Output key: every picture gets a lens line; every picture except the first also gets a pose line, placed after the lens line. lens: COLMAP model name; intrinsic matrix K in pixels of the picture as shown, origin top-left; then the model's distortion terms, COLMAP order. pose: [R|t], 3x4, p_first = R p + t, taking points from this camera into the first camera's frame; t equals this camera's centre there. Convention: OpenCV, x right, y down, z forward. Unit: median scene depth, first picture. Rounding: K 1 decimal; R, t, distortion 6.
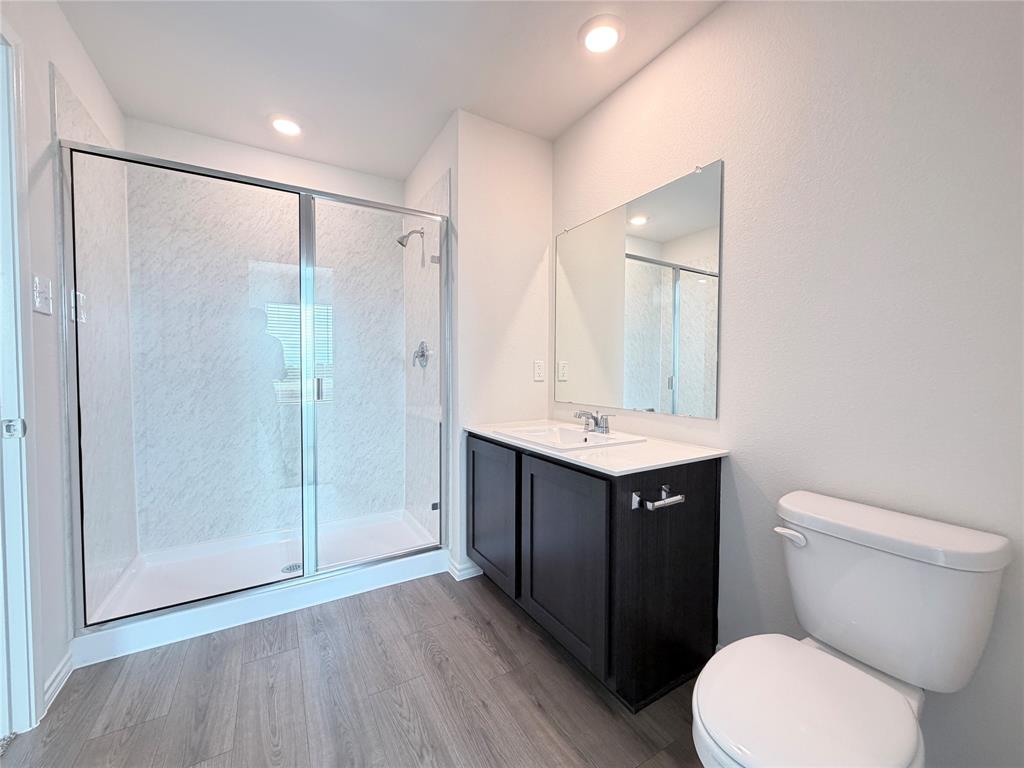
lens RADIAL K [[407.8, 0, 510.4], [0, 407.8, 384.0], [0, 0, 1]] dist [-0.000002, 0.000196]
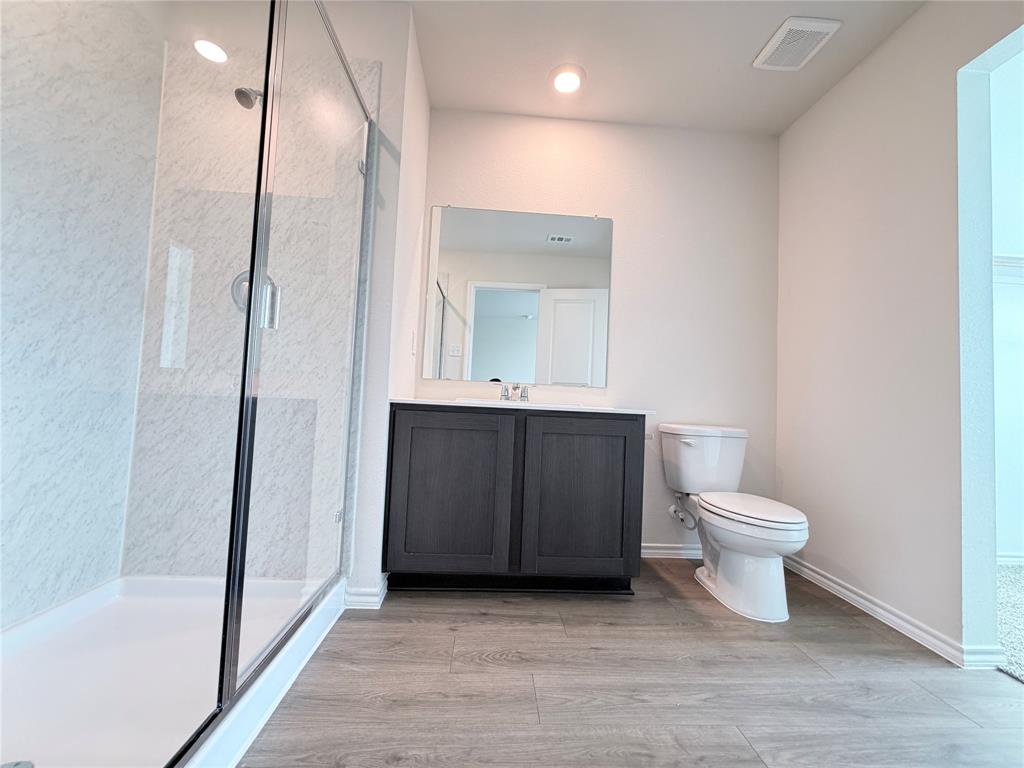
lens RADIAL K [[411.0, 0, 508.1], [0, 411.0, 383.6], [0, 0, 1]] dist [-0.000539, 0.000317]
pose [[0.460728, 0.056654, 0.885731, -0.896632], [-0.016345, 0.998333, -0.055355, 0.148446], [-0.887391, 0.011026, 0.460886, 0.574977]]
